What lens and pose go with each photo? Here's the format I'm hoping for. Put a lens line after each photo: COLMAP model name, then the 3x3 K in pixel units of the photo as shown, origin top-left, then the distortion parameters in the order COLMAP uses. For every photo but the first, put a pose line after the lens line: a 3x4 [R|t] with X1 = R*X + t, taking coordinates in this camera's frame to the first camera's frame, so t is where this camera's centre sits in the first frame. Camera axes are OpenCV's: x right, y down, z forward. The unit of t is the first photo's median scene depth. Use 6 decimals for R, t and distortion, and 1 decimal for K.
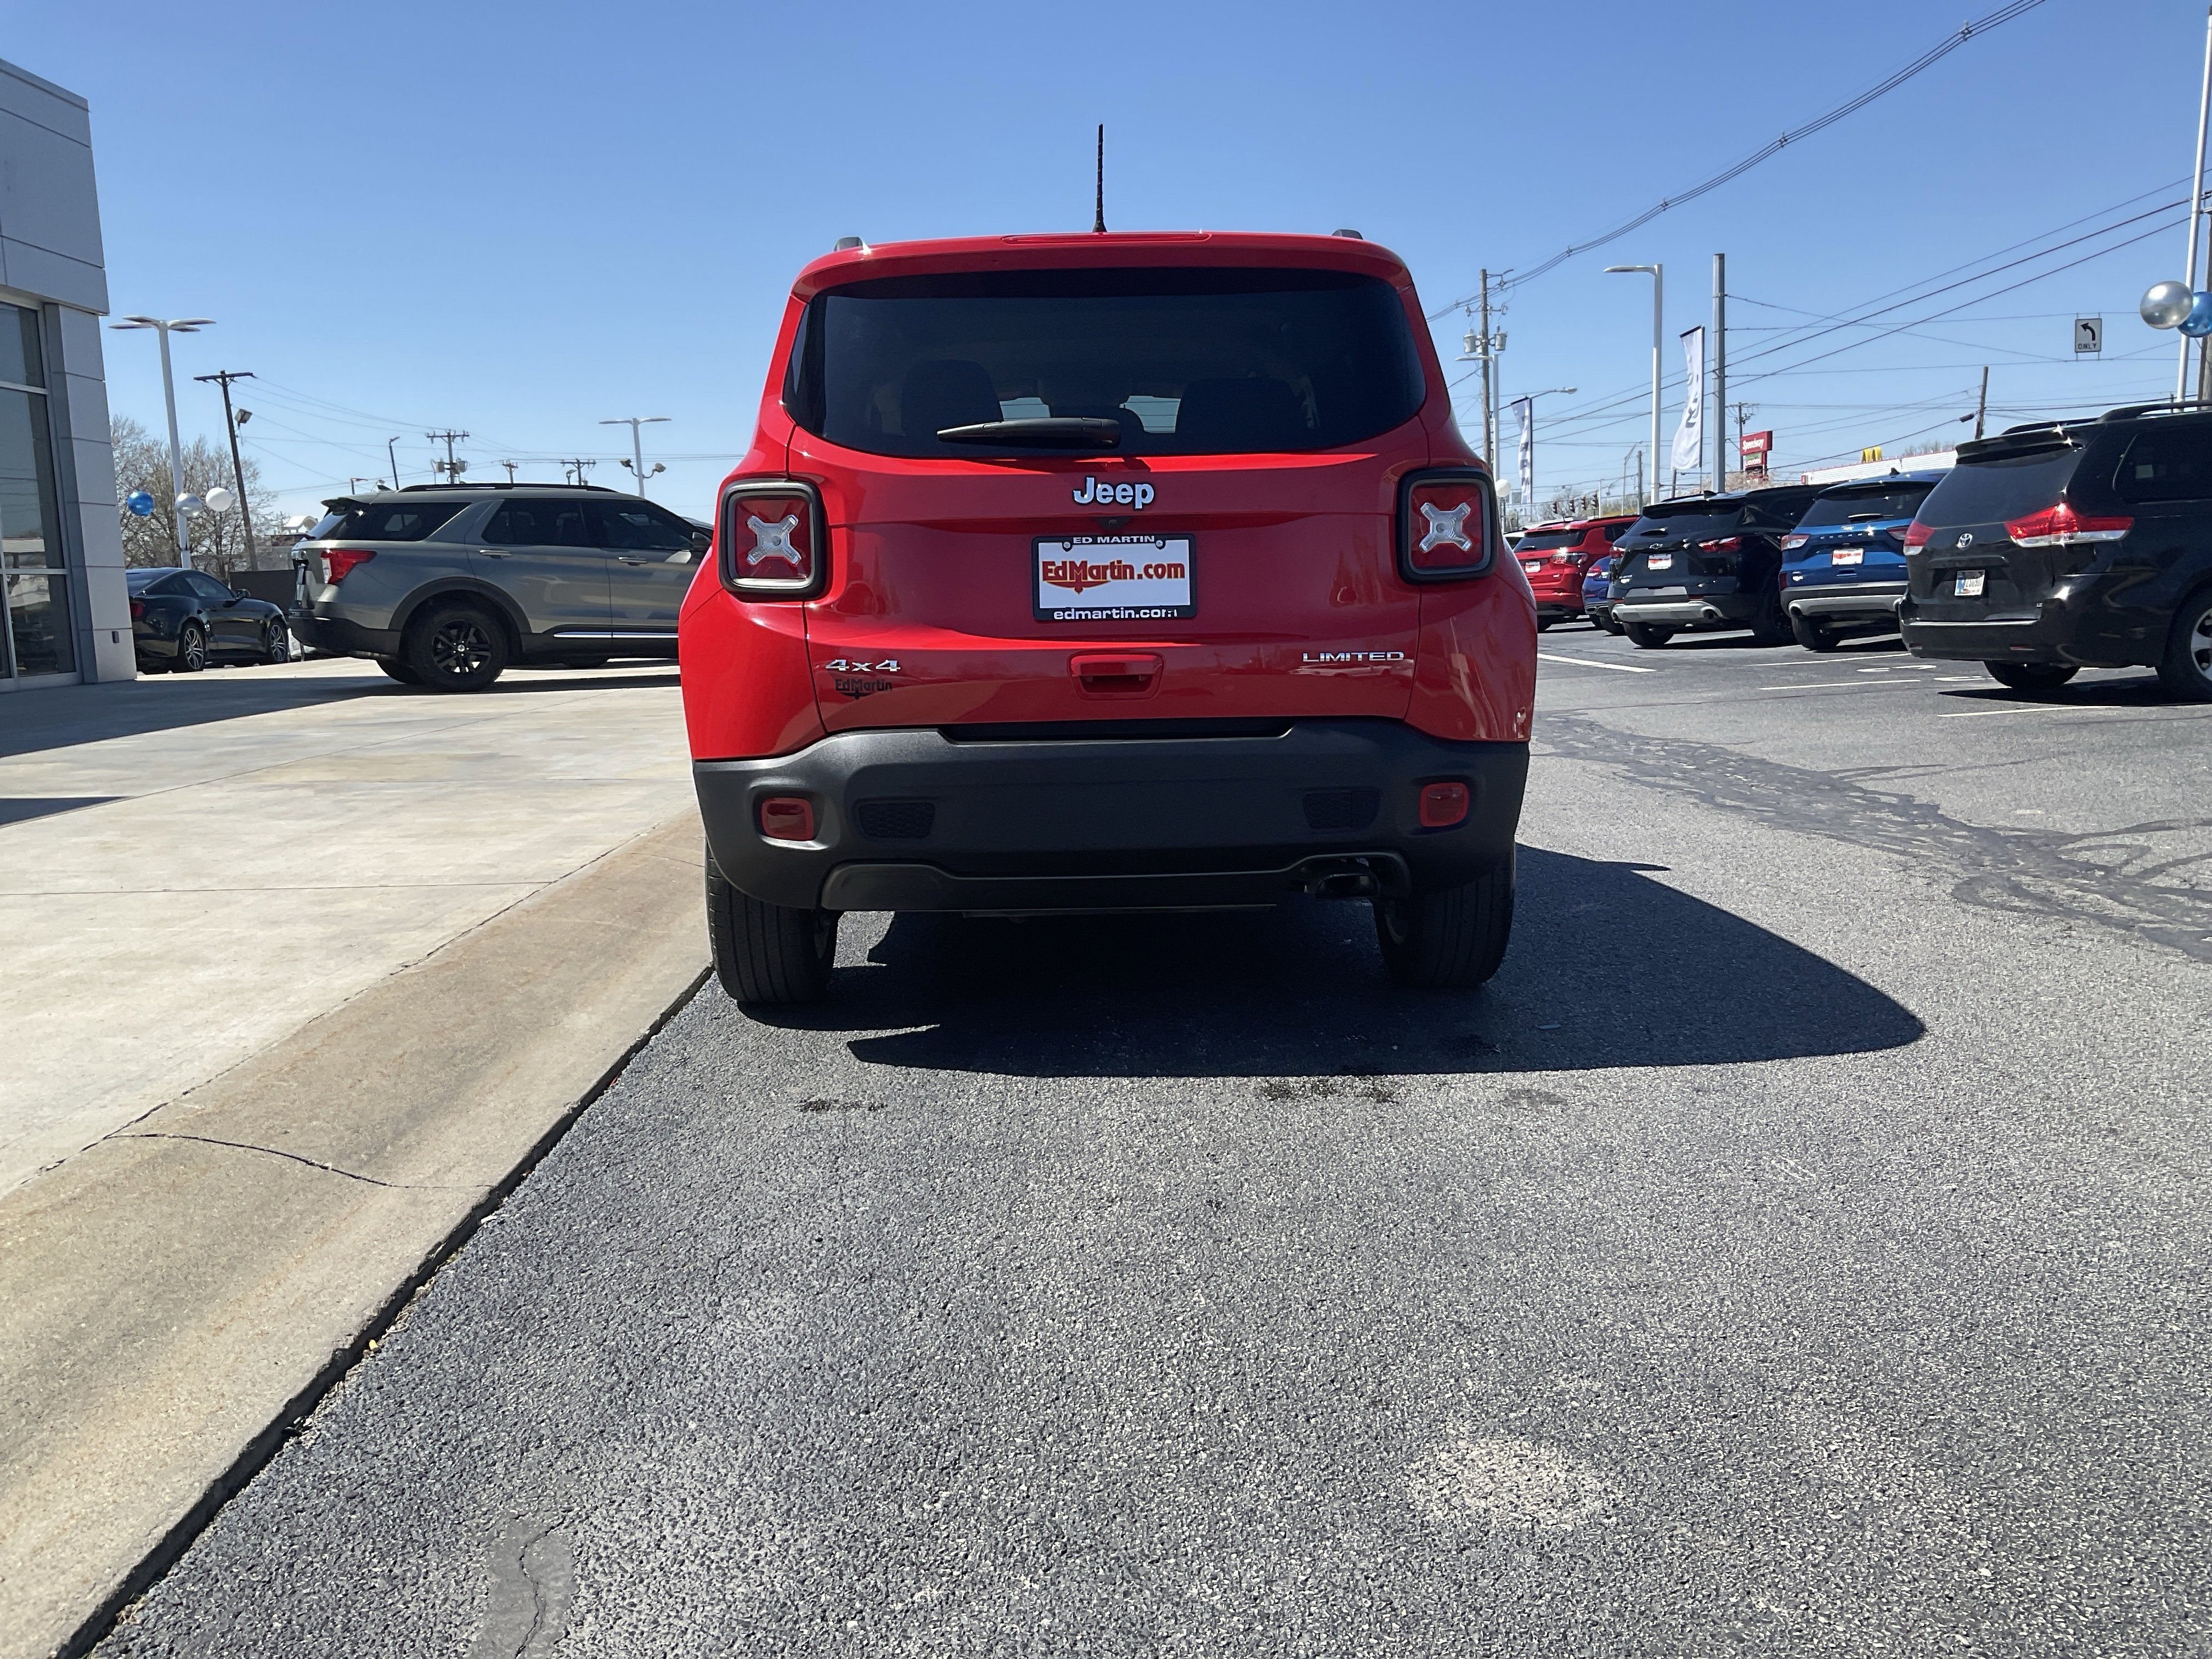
lens RADIAL K [[1818.5, 0, 1100.7], [0, 1818.5, 830.4], [0, 0, 1]] dist [0.080037, -0.159767]
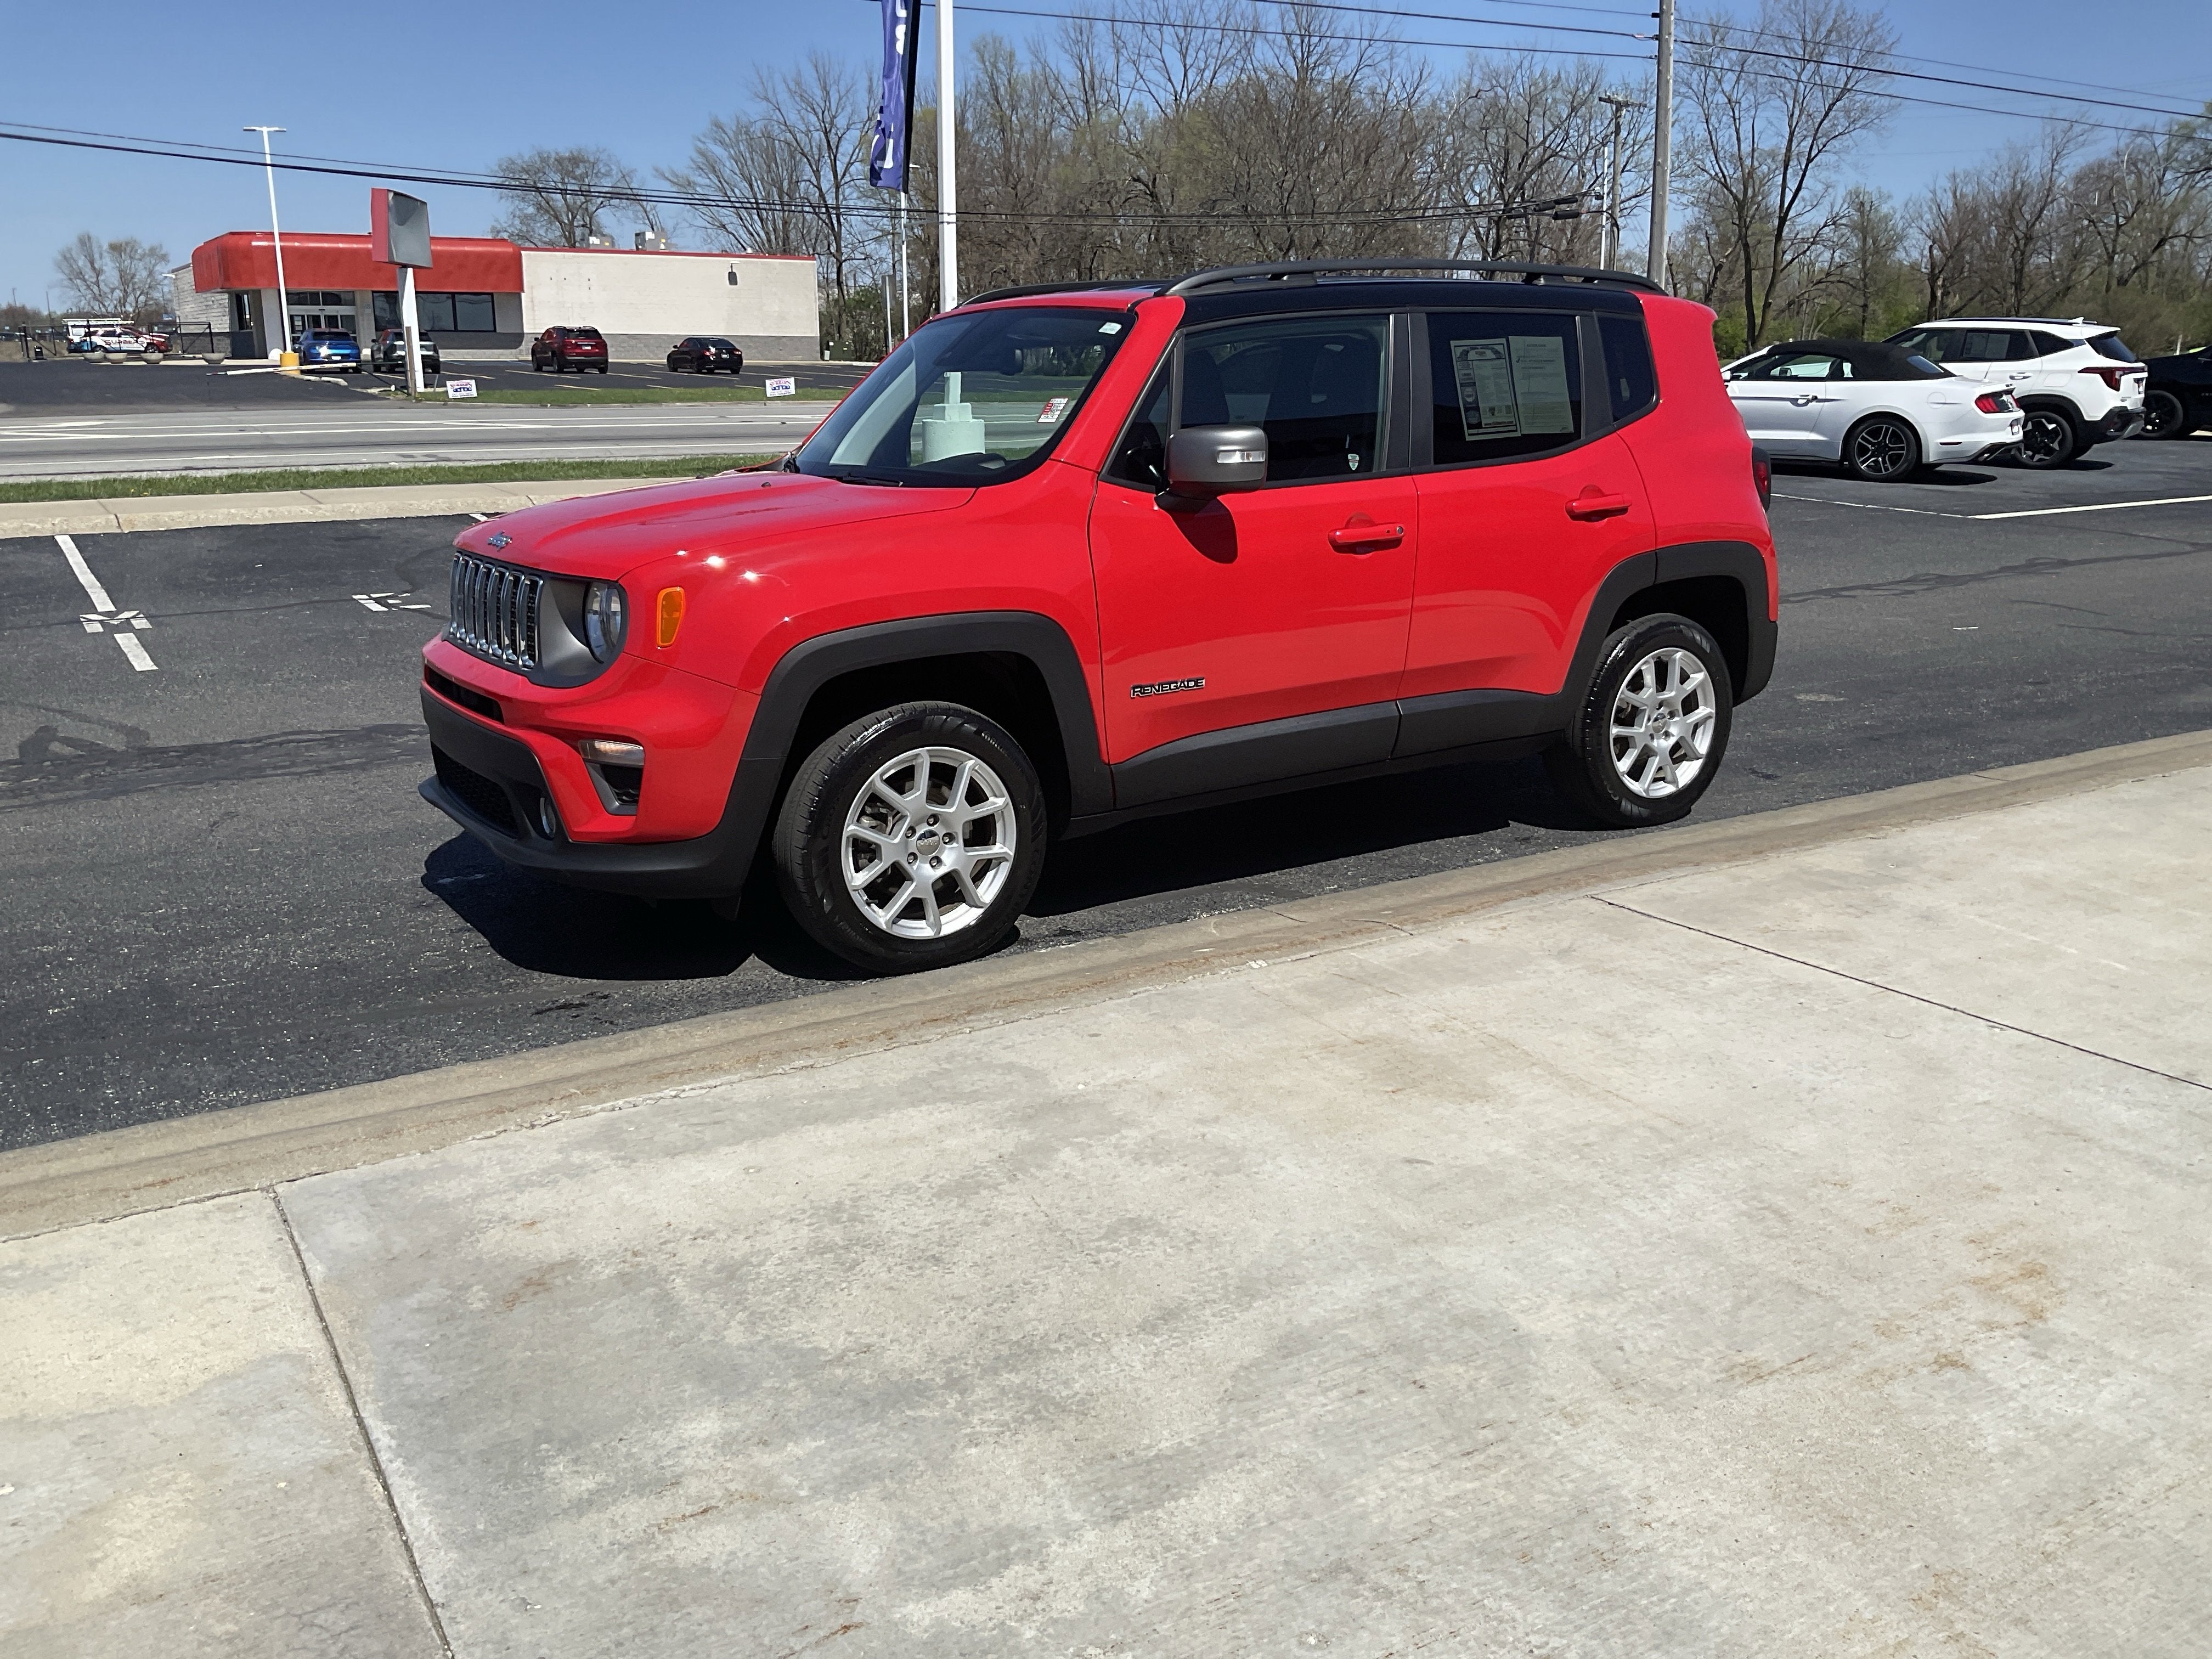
lens RADIAL K [[1818.5, 0, 1101.9], [0, 1818.5, 840.0], [0, 0, 1]] dist [0.080037, -0.159767]
pose [[-0.517829, -0.186121, 0.834993, -0.724938], [0.132482, 0.946825, 0.293209, -0.227688], [-0.845164, 0.262453, -0.465635, 1.283302]]
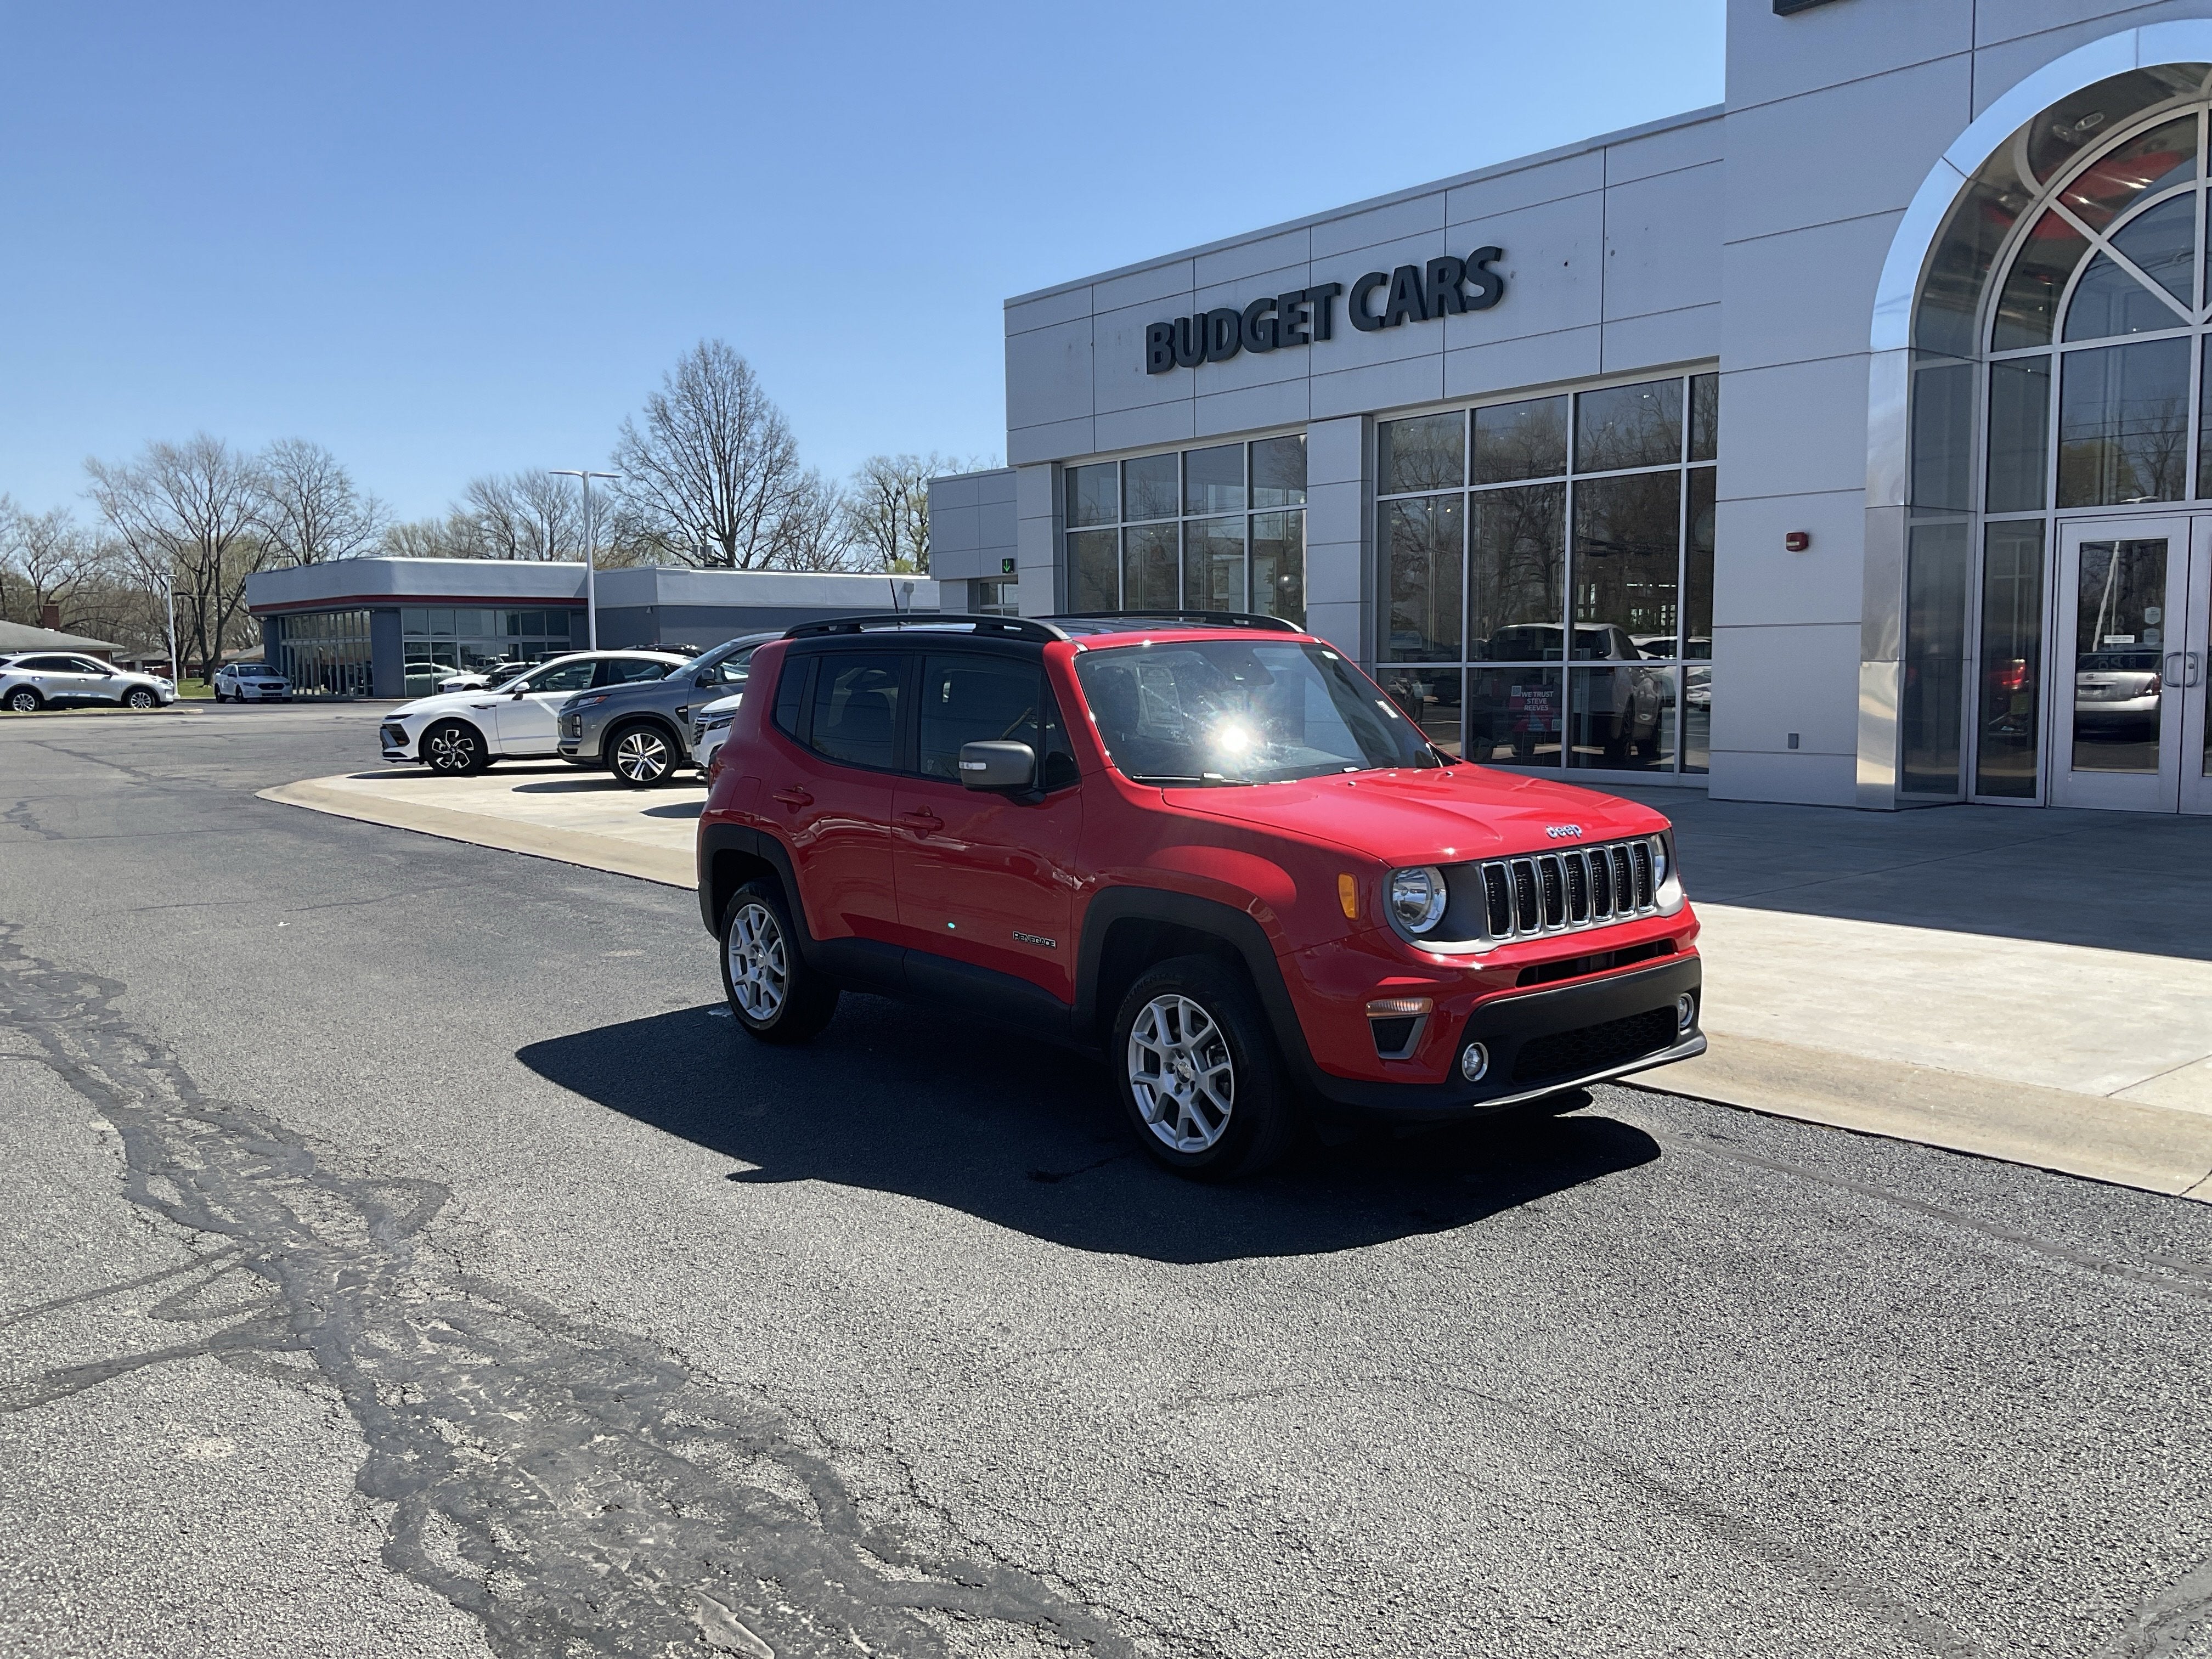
lens RADIAL K [[1818.5, 0, 1104.9], [0, 1818.5, 837.4], [0, 0, 1]] dist [0.080037, -0.159767]
pose [[-0.787232, 0.106626, -0.607368, 0.637840], [-0.043658, 0.972829, 0.227371, -0.334346], [0.615109, 0.205510, -0.761187, 1.613631]]
